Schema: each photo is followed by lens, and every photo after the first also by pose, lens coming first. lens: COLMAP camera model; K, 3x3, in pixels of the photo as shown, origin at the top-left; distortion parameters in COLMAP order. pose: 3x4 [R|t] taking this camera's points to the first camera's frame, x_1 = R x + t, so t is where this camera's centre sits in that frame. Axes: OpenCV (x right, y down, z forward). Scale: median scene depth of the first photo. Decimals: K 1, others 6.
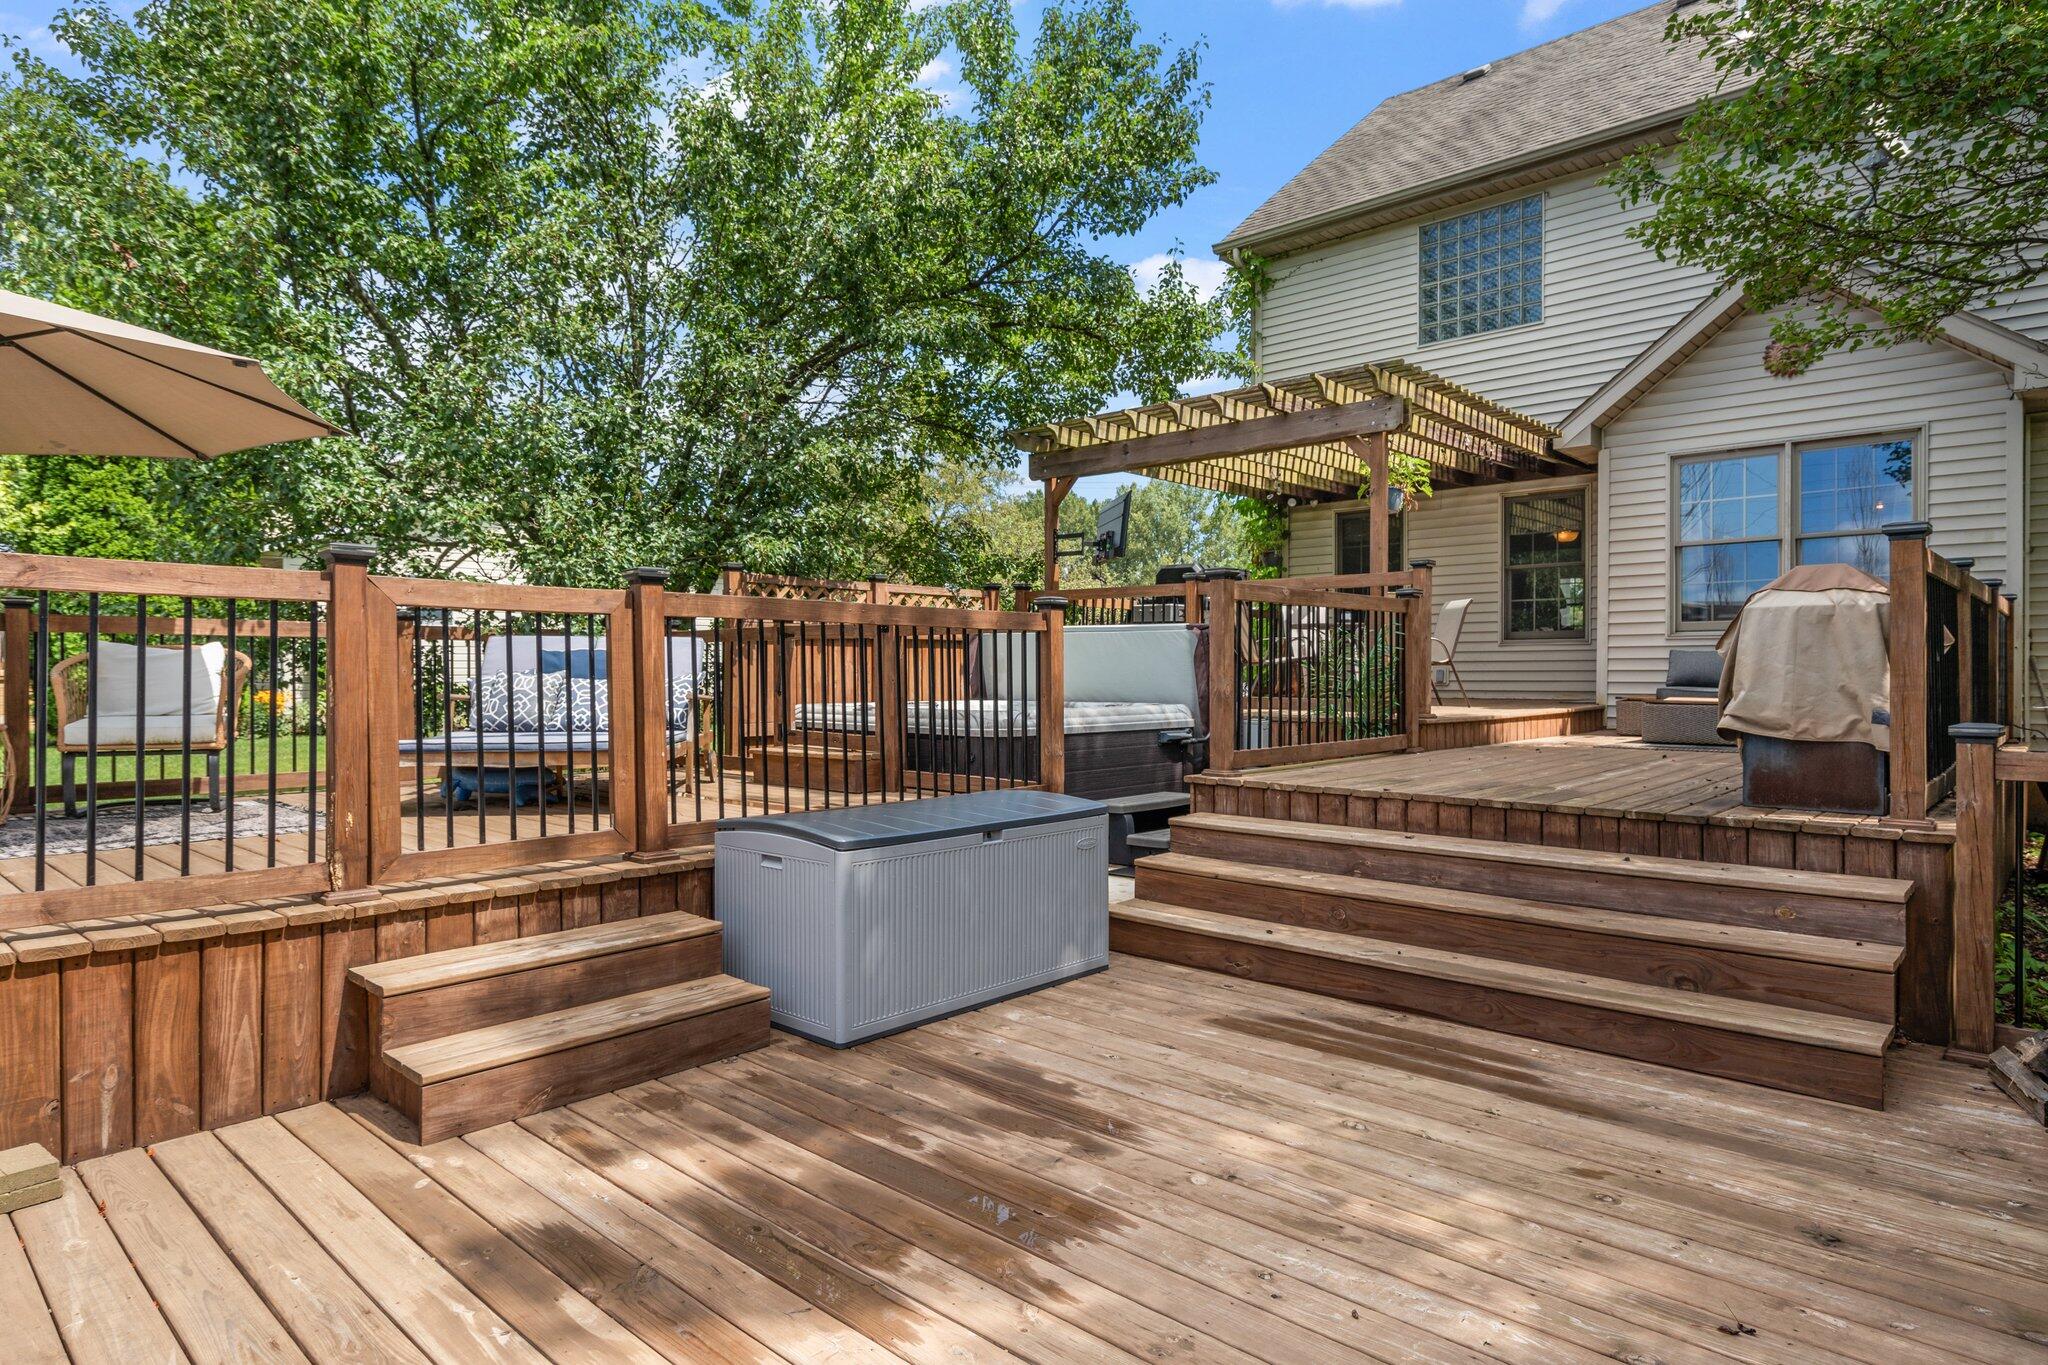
lens RADIAL K [[1173.3, 0, 1025.9], [0, 1173.3, 674.4], [0, 0, 1]] dist [0.003998, -0.000997]
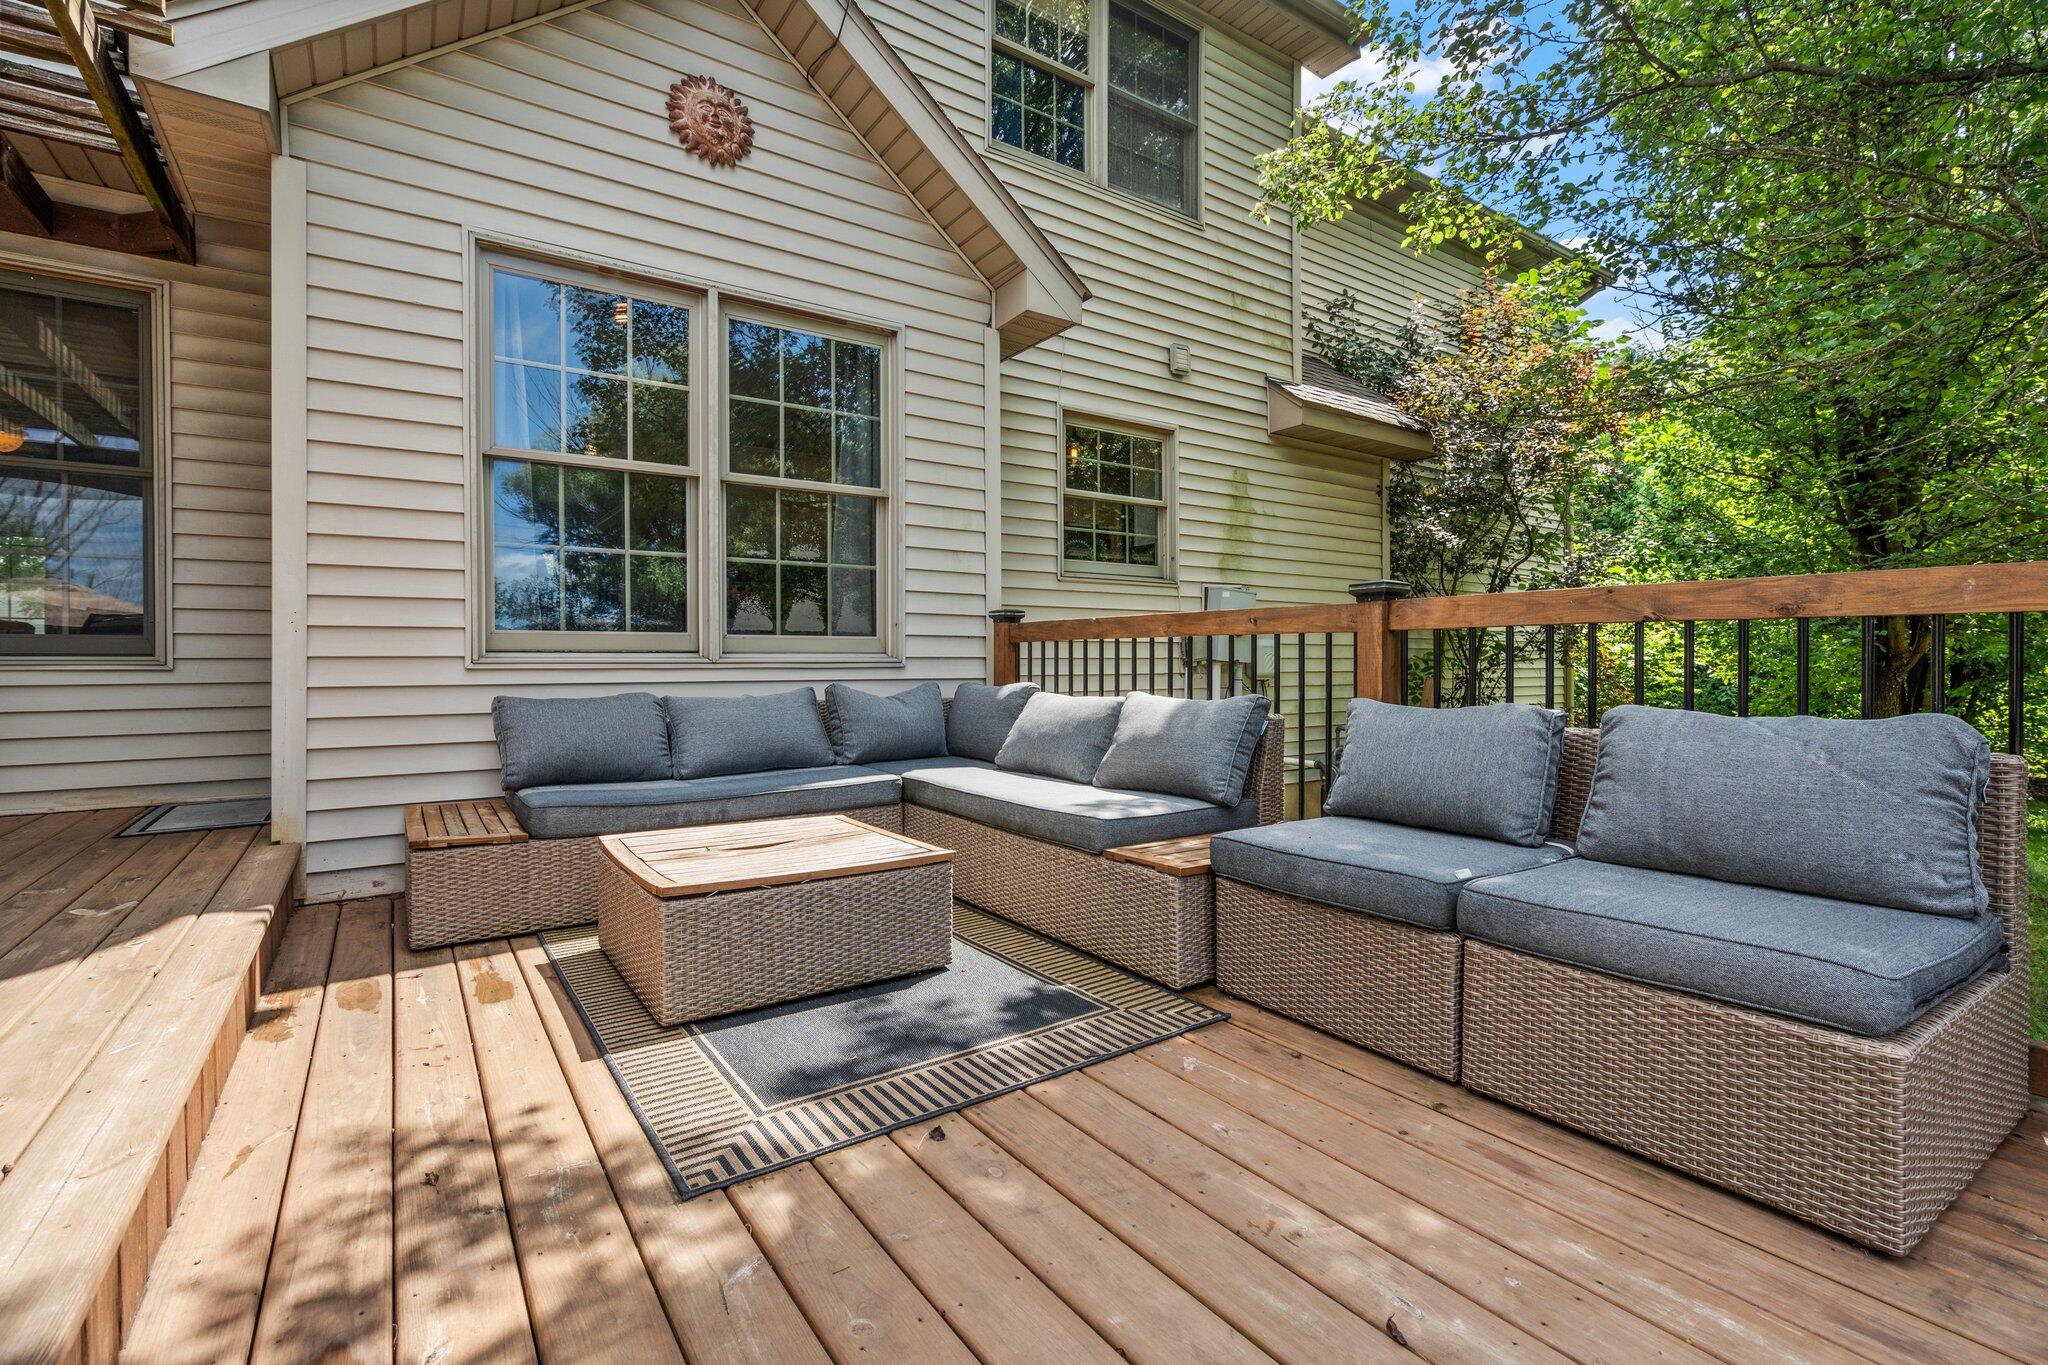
lens RADIAL K [[918.6, 0, 1022.3], [0, 918.6, 673.5], [0, 0, 1]] dist [-0.001764, 0.000233]
pose [[0.209587, -0.008906, 0.977749, 0.134049], [0.008803, 0.999935, 0.007222, -0.014667], [-0.977750, 0.007093, 0.209652, 0.374325]]
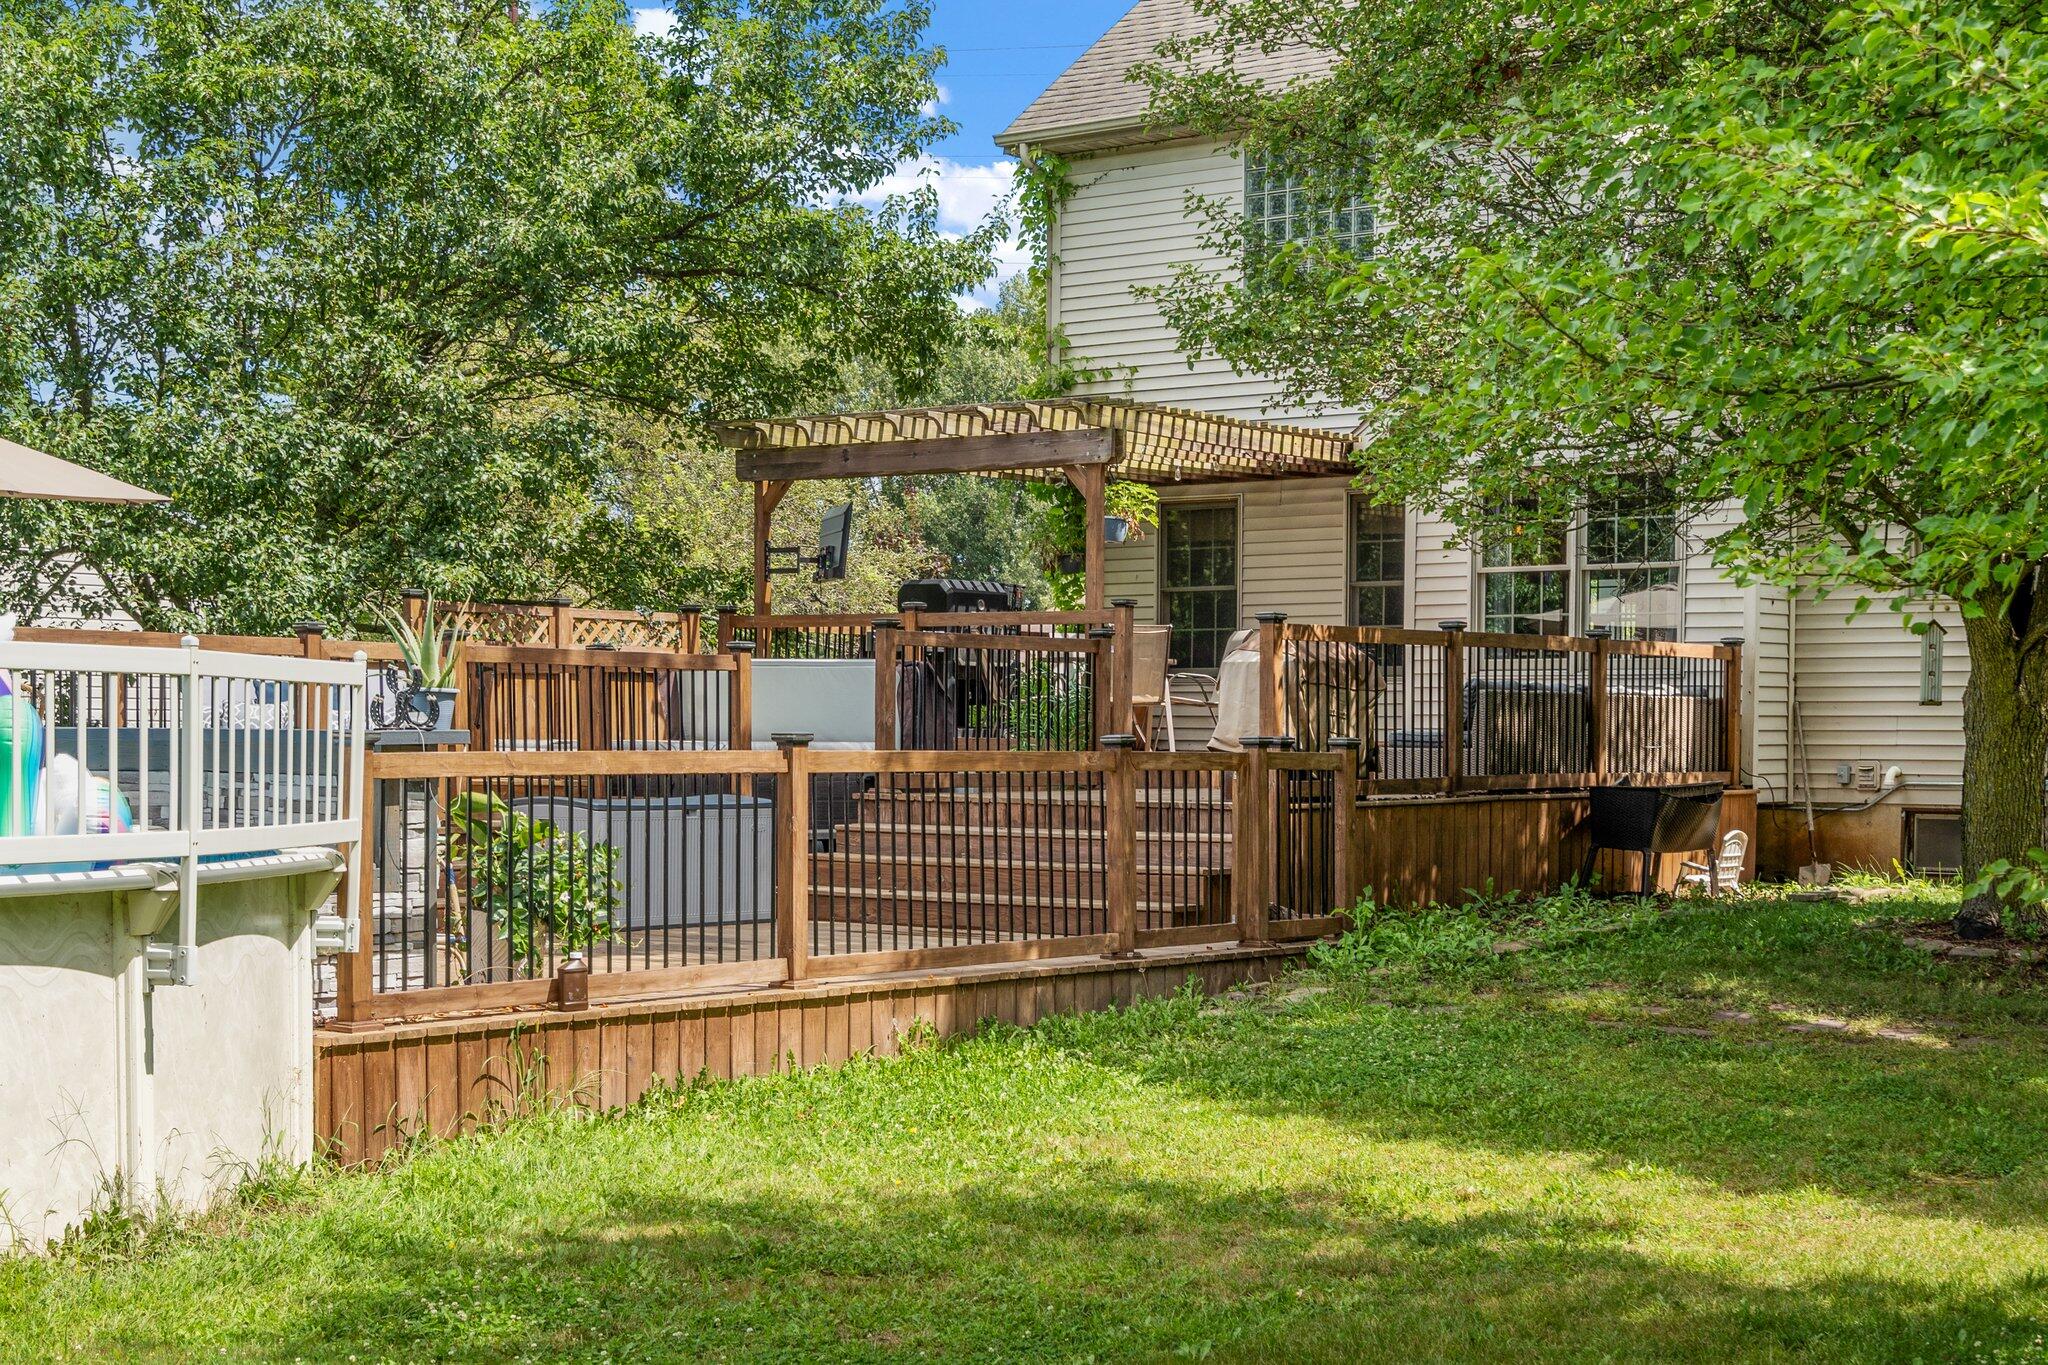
lens RADIAL K [[3143.4, 0, 1007.9], [0, 3143.4, 756.1], [0, 0, 1]] dist [0.206529, 0.000000]
pose [[0.997406, 0.007562, 0.071589, 0.038028], [-0.007847, 0.999962, 0.003703, 0.021084], [-0.071559, -0.004256, 0.997427, -1.298172]]
